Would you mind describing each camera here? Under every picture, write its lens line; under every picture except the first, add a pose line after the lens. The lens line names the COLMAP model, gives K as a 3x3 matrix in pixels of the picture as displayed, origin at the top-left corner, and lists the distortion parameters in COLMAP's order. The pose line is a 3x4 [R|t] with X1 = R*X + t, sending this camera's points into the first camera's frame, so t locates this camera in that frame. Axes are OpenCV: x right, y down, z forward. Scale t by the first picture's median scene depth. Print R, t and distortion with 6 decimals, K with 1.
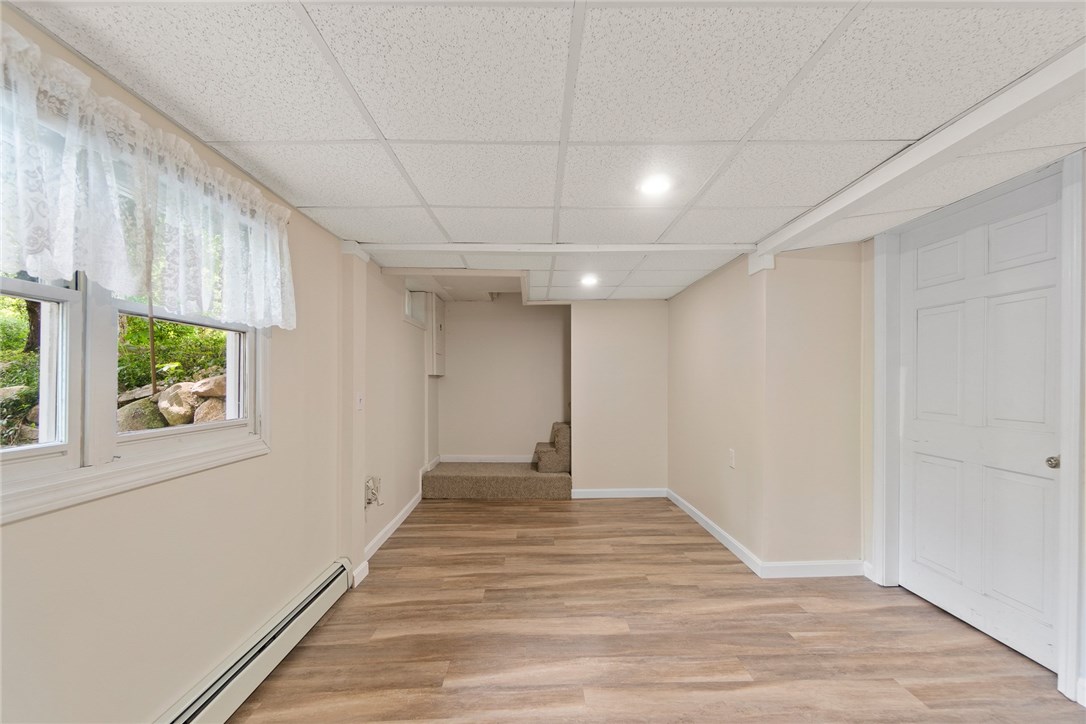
lens RADIAL K [[480.2, 0, 534.9], [0, 480.2, 371.7], [0, 0, 1]] dist [-0.001754, 0.000035]
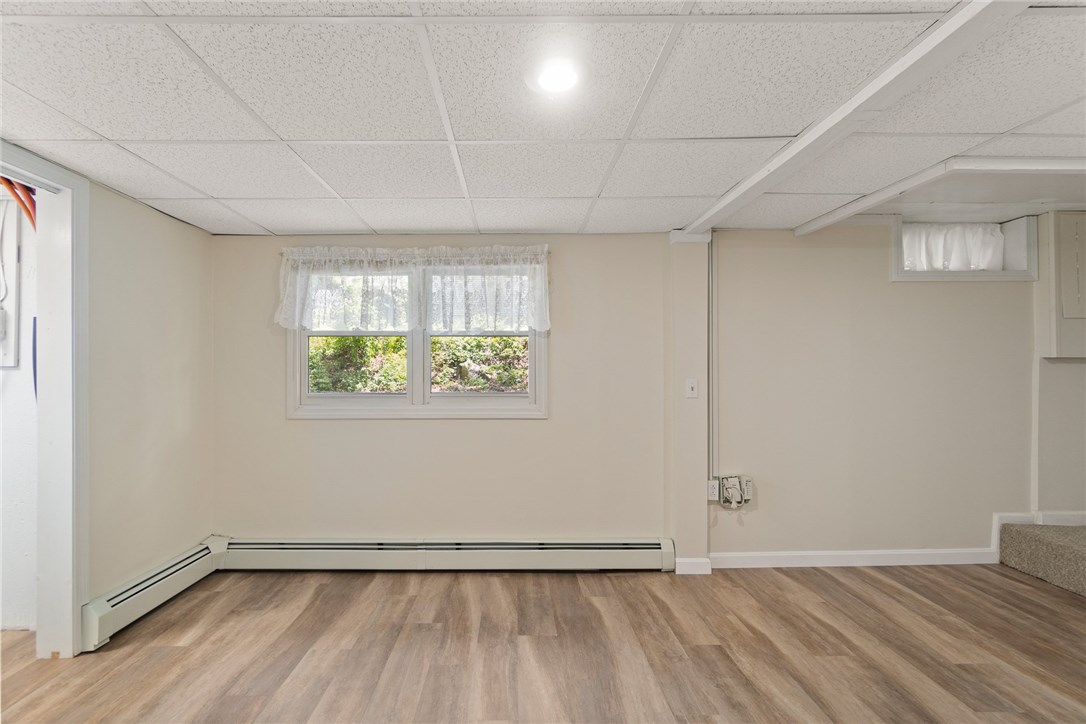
lens RADIAL K [[496.1, 0, 521.2], [0, 496.1, 360.3], [0, 0, 1]] dist [-0.001069, 0.000366]
pose [[0.004469, -0.011559, -0.999923, 0.759954], [0.018461, 0.999764, -0.011475, 0.008661], [0.999820, -0.018408, 0.004681, 0.768714]]
